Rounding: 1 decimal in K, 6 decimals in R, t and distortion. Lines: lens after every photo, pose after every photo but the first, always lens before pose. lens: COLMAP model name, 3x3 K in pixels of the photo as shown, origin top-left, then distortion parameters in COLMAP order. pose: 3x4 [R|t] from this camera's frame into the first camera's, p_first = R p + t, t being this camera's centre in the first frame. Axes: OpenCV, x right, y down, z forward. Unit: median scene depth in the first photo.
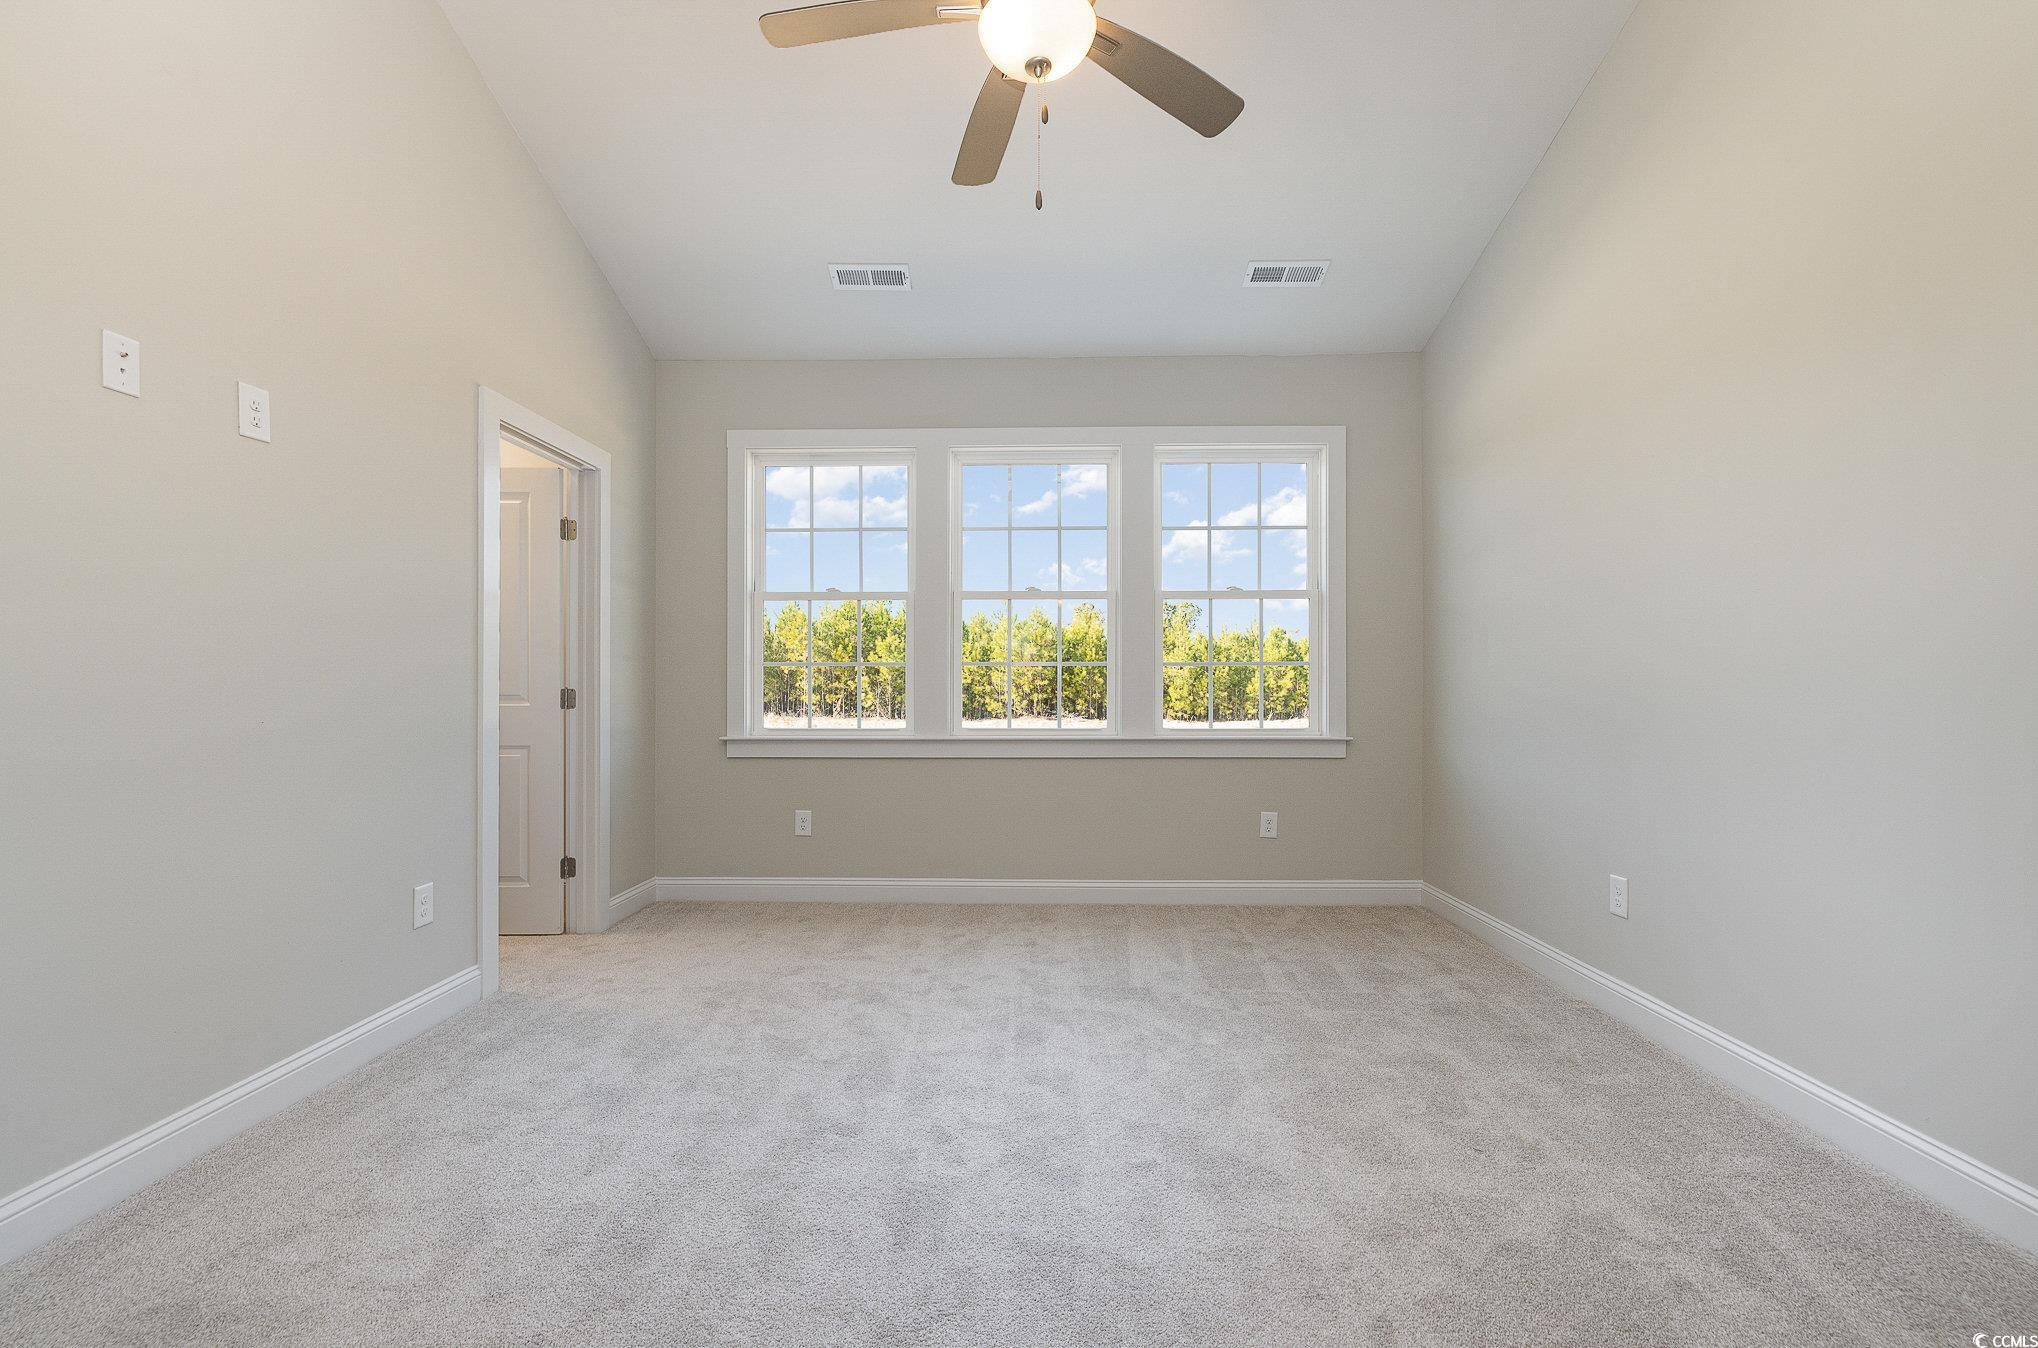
lens RADIAL K [[879.1, 0, 1018.1], [0, 879.1, 690.7], [0, 0, 1]] dist [0.000166, 0.000119]
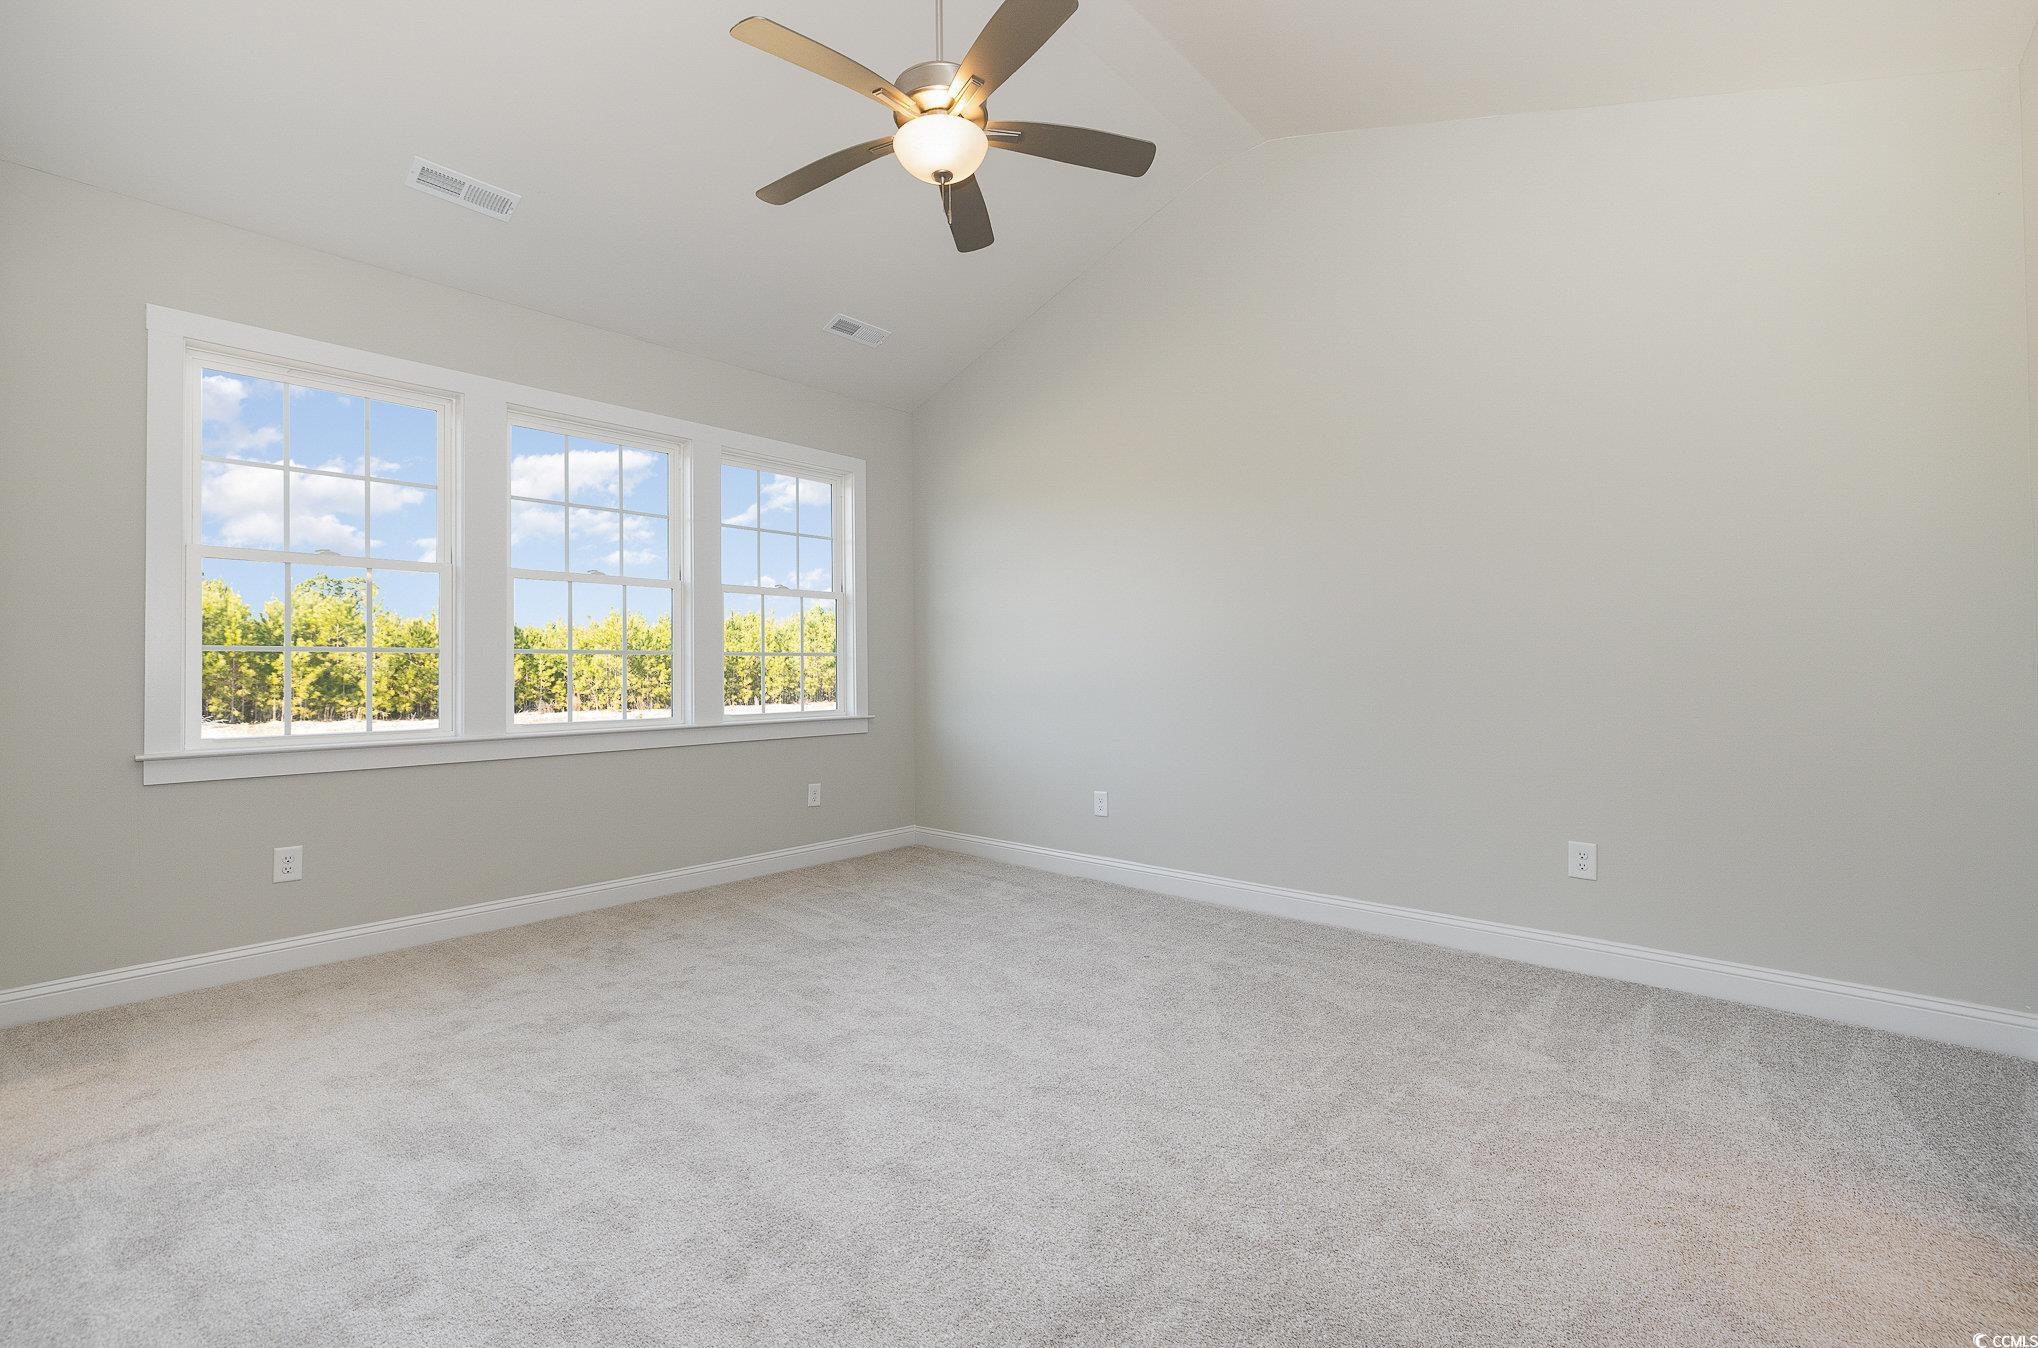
lens RADIAL K [[867.1, 0, 1017.0], [0, 867.1, 661.6], [0, 0, 1]] dist [0.000453, 0.000280]
pose [[0.654240, 0.004179, 0.756275, -0.400872], [0.012856, 0.999779, -0.016646, 0.001077], [-0.756178, 0.020613, 0.654042, 0.059360]]
